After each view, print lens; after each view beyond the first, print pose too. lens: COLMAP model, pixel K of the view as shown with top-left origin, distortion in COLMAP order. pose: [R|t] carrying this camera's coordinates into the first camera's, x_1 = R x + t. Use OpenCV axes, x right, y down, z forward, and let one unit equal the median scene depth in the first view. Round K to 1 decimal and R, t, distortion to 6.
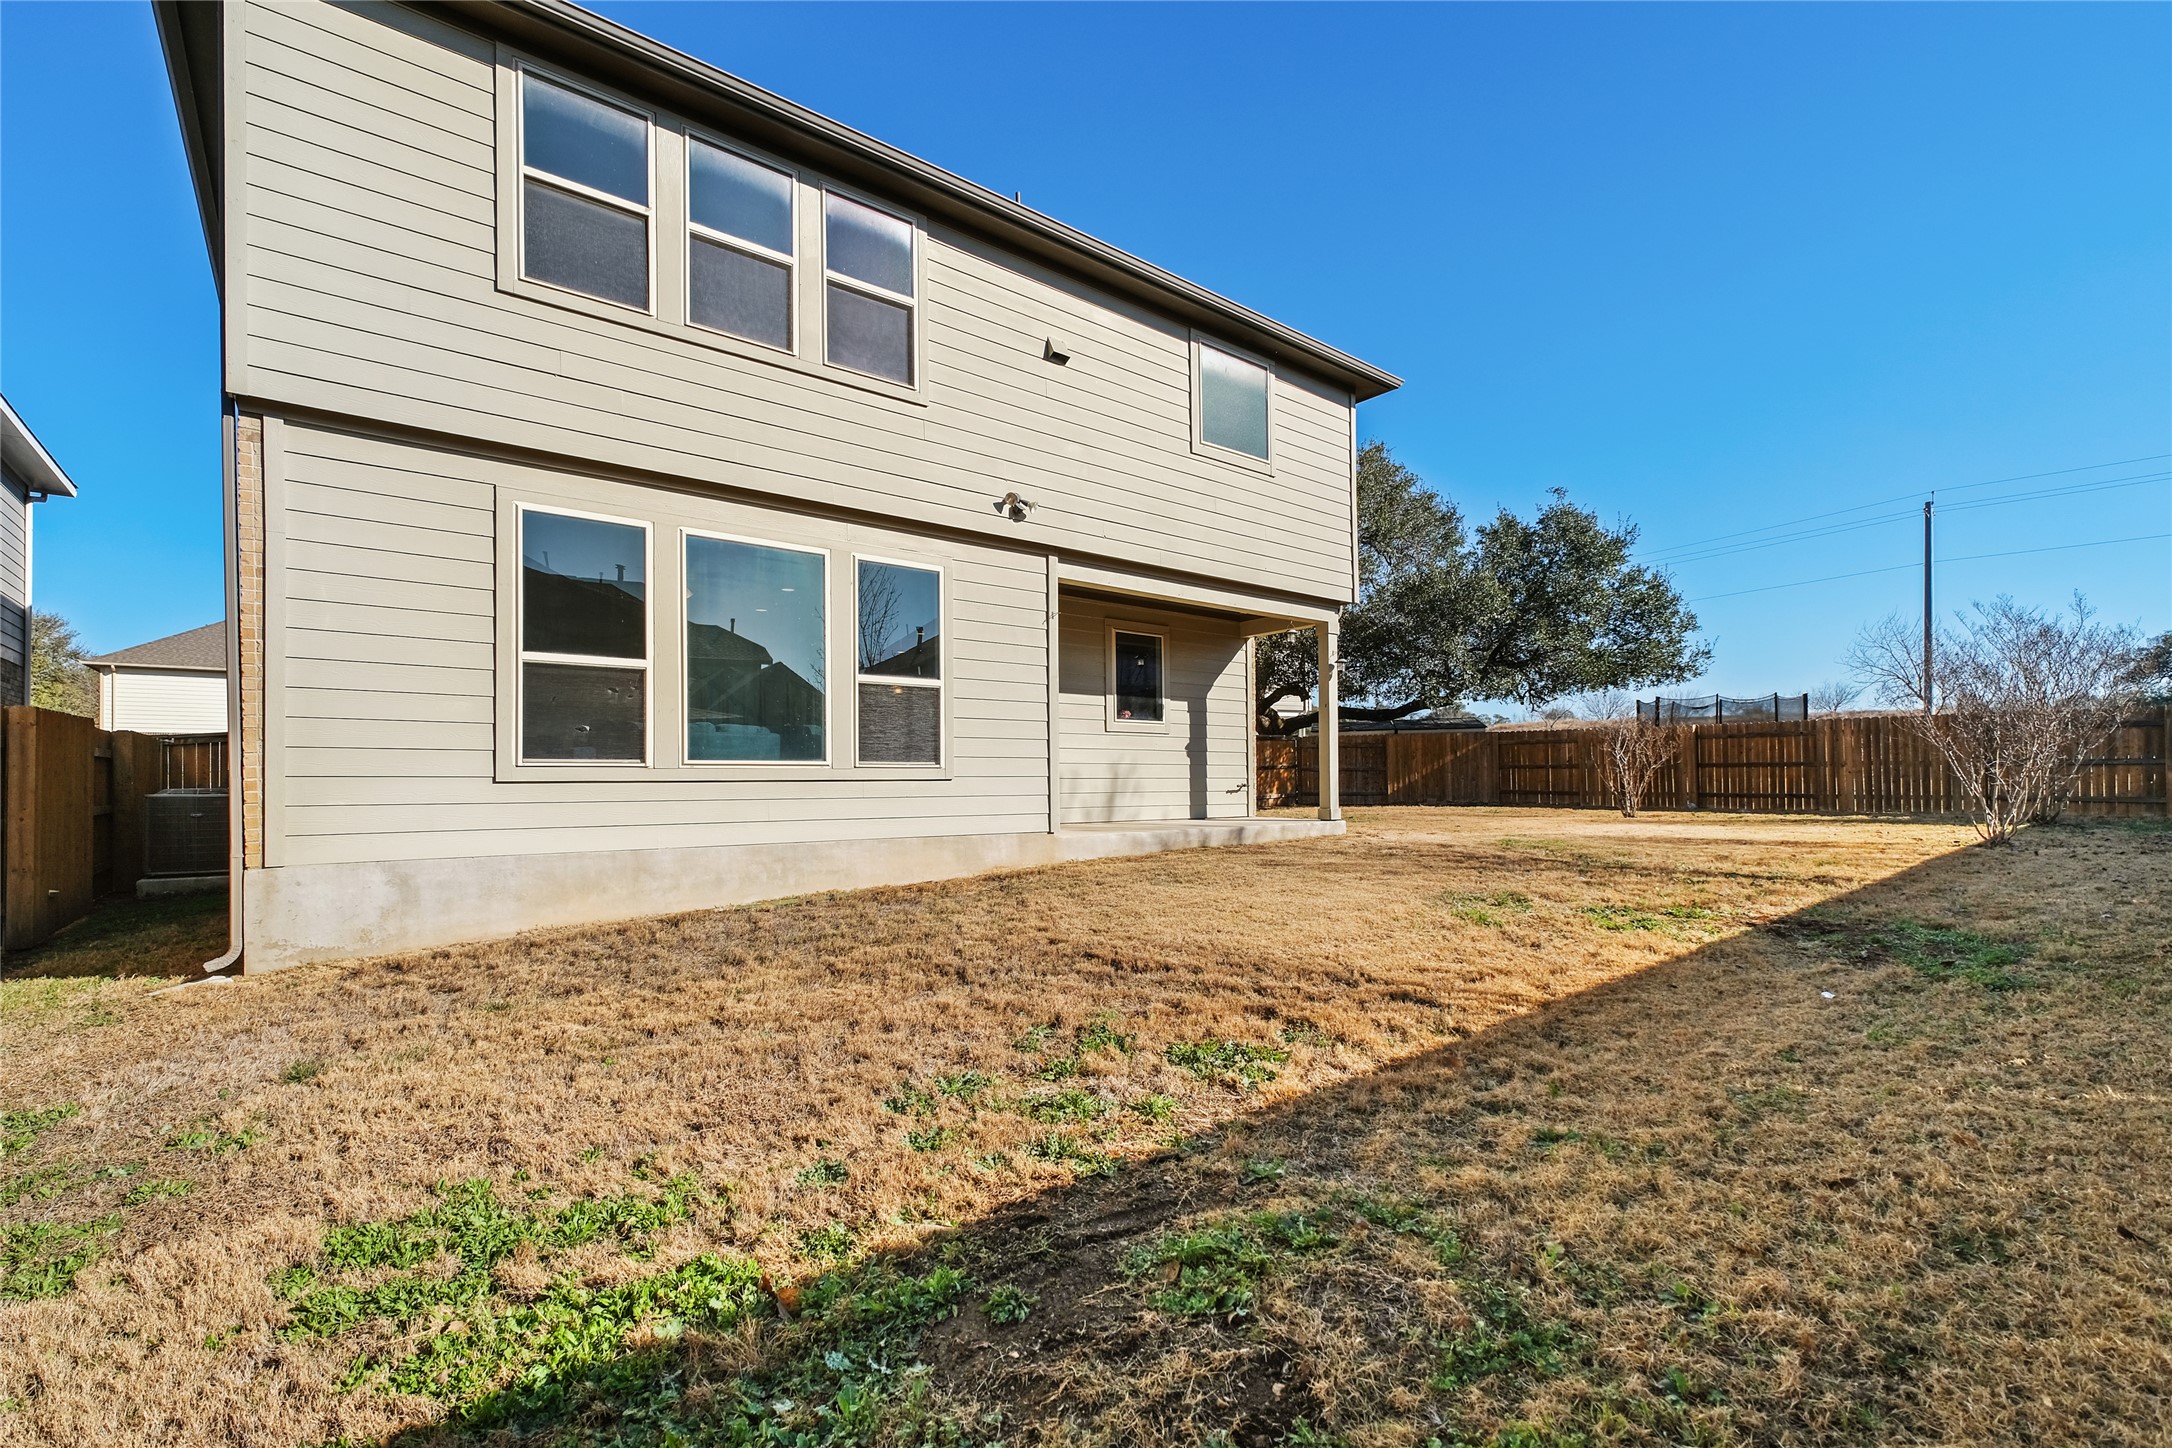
lens RADIAL K [[953.8, 0, 1080.0], [0, 953.8, 775.8], [0, 0, 1]] dist [0.000481, 0.000035]
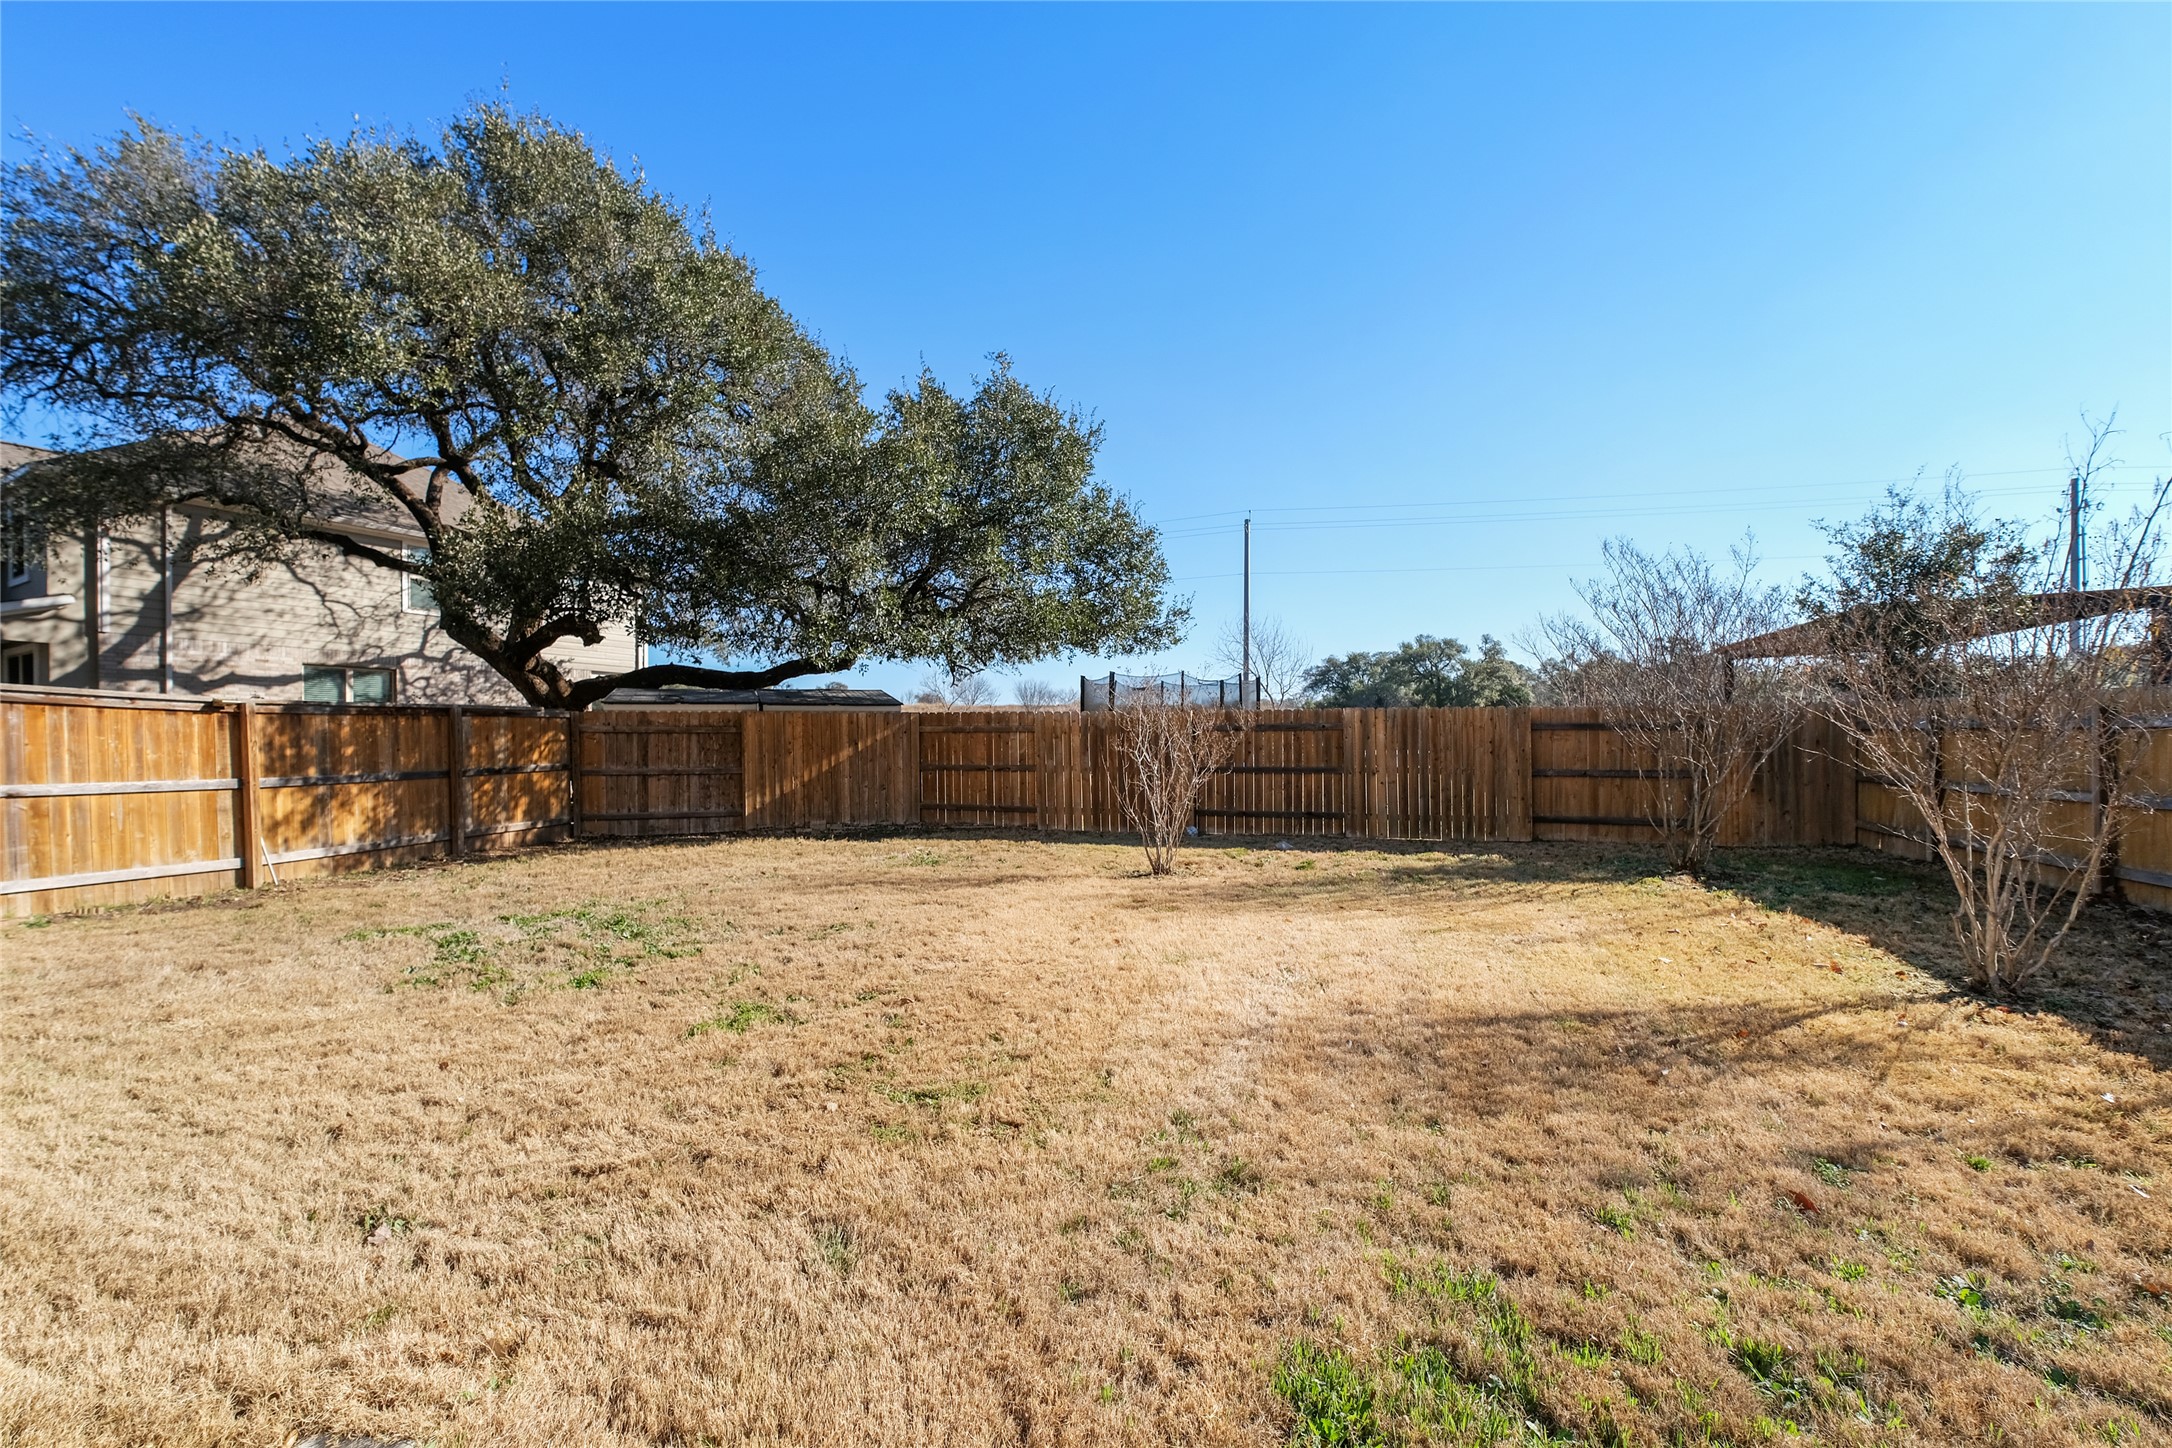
lens RADIAL K [[991.2, 0, 1082.6], [0, 991.2, 780.9], [0, 0, 1]] dist [-0.000967, -0.000069]
pose [[0.820816, -0.010640, 0.571094, 0.152212], [-0.004597, 0.999671, 0.025233, -0.018107], [-0.571175, -0.023337, 0.820497, 0.402112]]
